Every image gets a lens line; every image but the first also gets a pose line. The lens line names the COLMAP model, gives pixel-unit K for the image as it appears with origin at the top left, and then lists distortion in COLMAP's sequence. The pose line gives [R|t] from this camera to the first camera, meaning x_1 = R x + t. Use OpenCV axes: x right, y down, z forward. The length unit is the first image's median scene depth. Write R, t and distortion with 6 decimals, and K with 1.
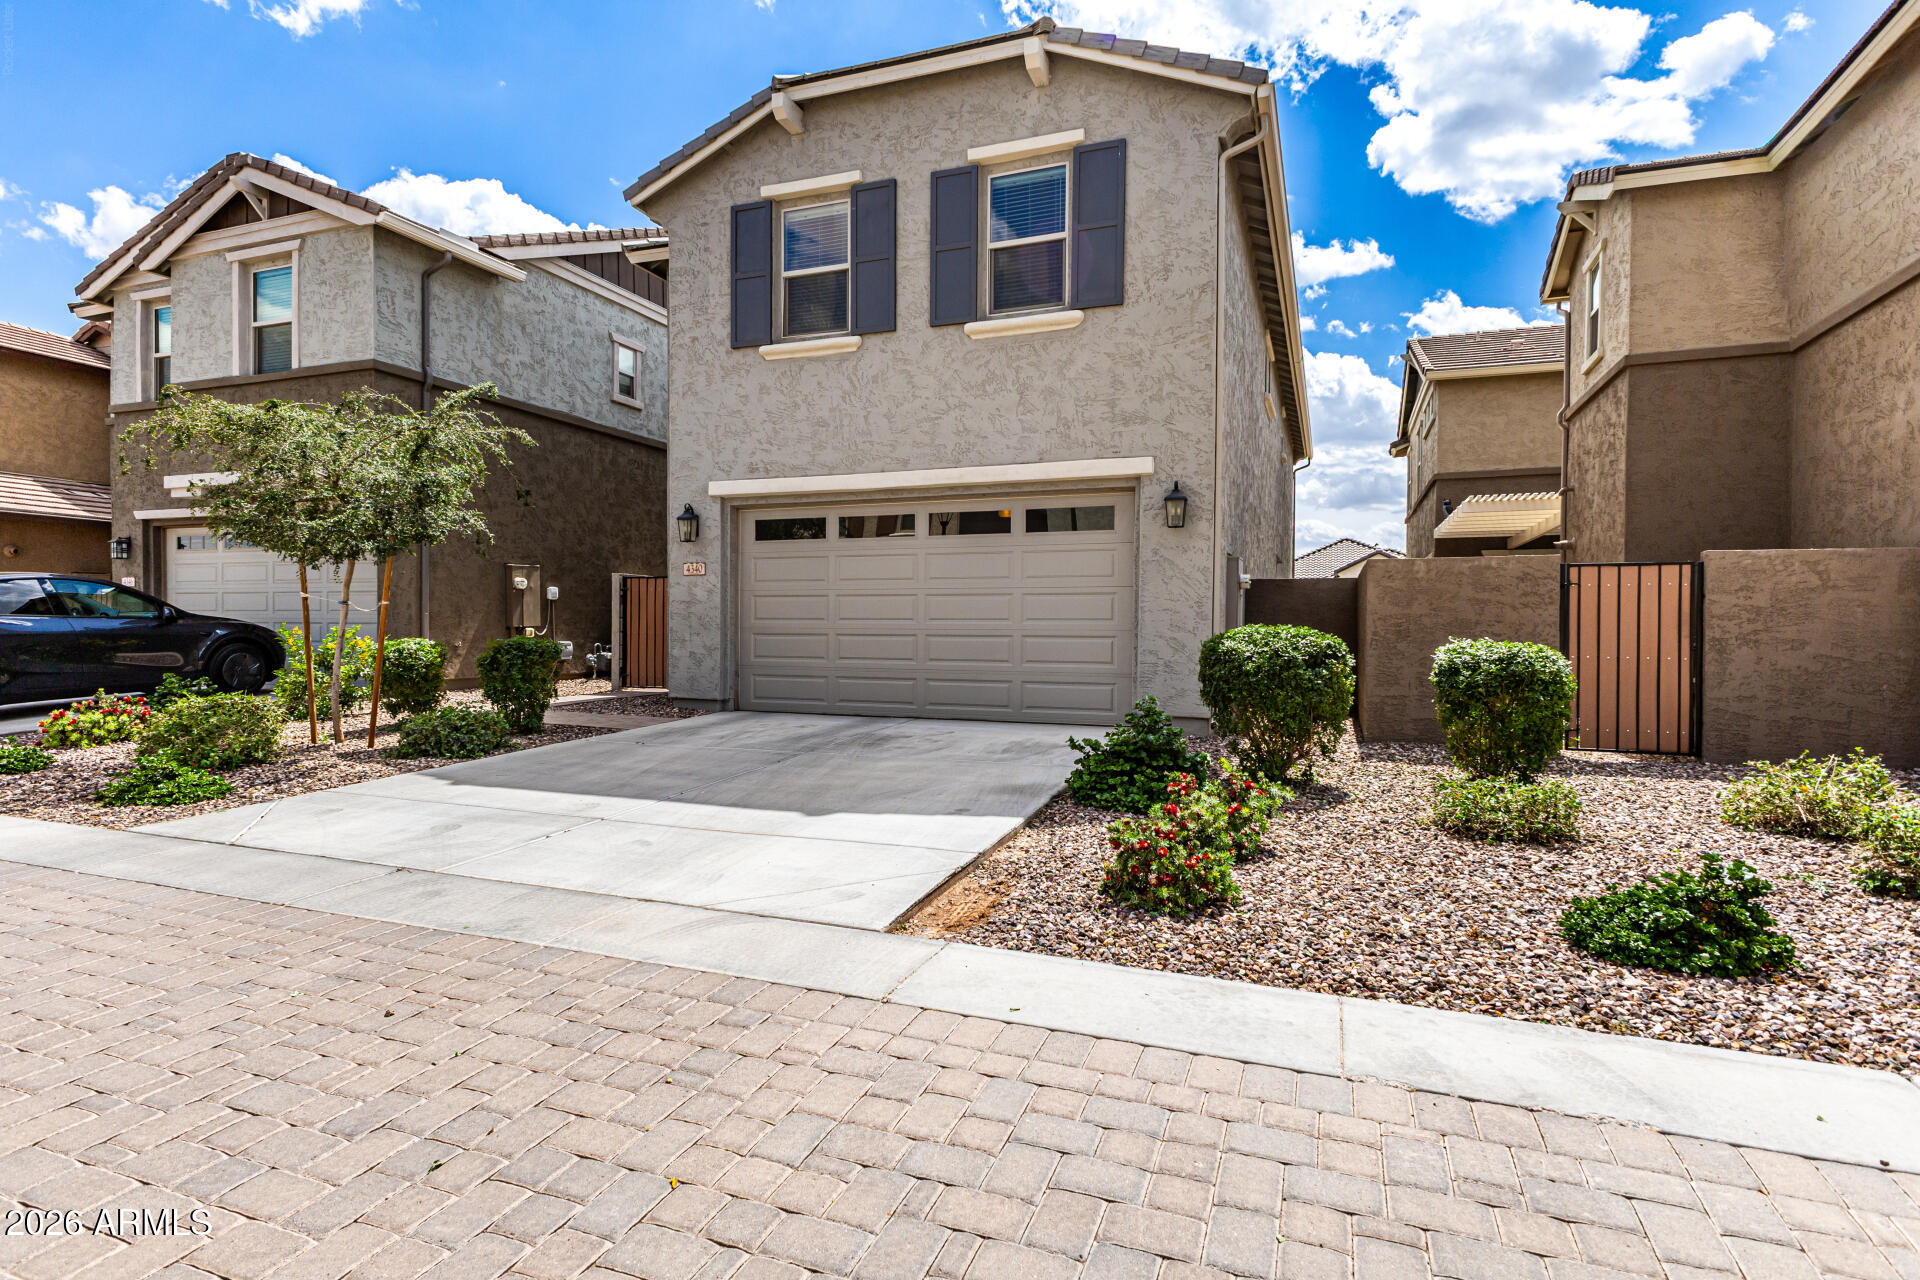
lens RADIAL K [[969.9, 0, 965.0], [0, 969.9, 634.0], [0, 0, 1]] dist [0.024863, -0.008637]
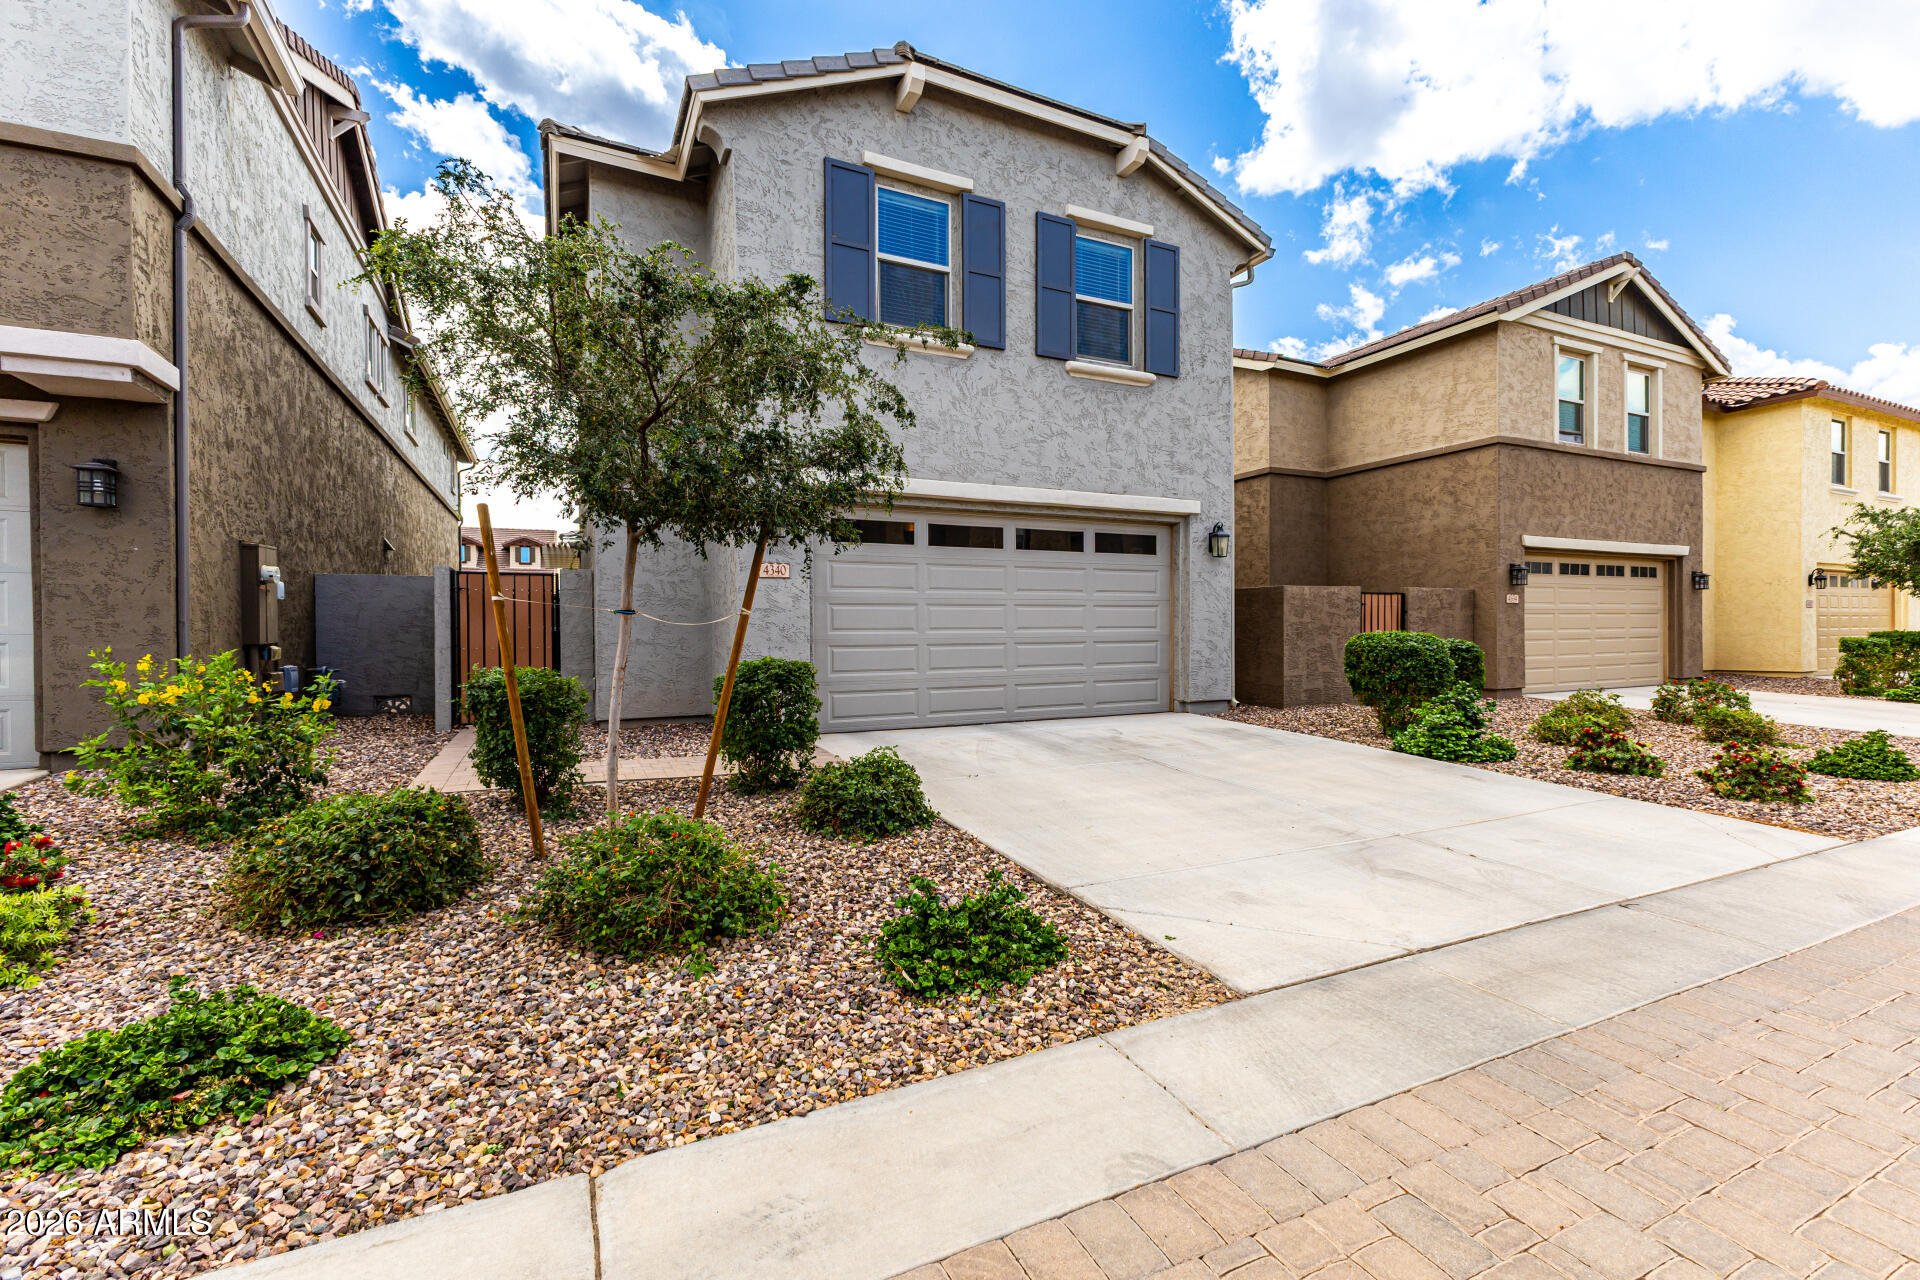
lens RADIAL K [[824.8, 0, 965.9], [0, 824.8, 635.8], [0, 0, 1]] dist [0.010463, -0.002380]
pose [[0.682944, -0.017438, 0.730263, -0.766638], [0.014090, 0.999844, 0.010697, -0.017643], [-0.730335, 0.002984, 0.683083, 0.441416]]
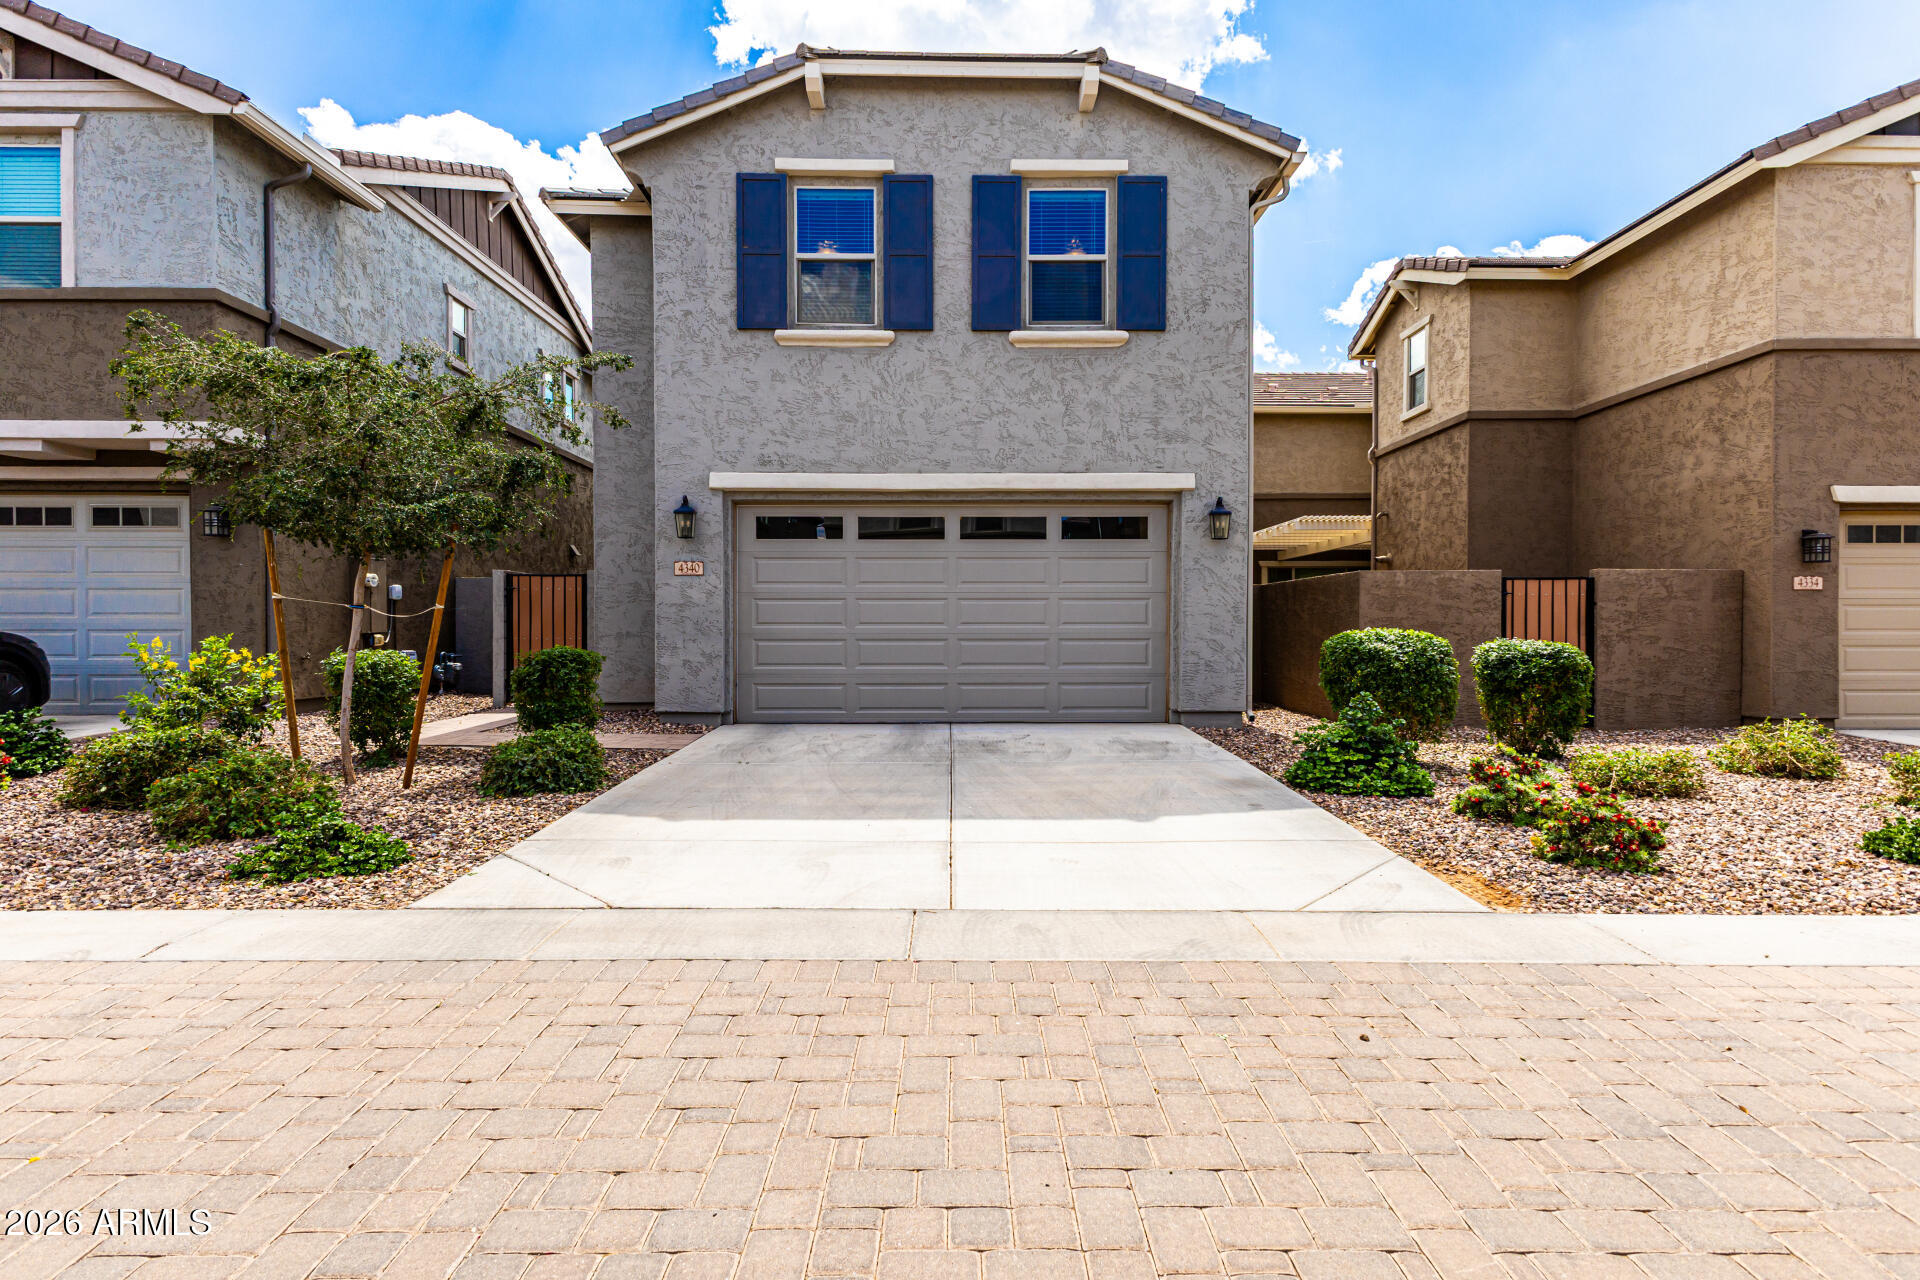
lens RADIAL K [[969.9, 0, 966.6], [0, 969.9, 634.7], [0, 0, 1]] dist [0.024863, -0.008637]
pose [[0.929792, -0.009258, 0.367968, -0.415147], [0.008340, 0.999957, 0.004087, -0.007626], [-0.367990, -0.000731, 0.929829, 0.074776]]
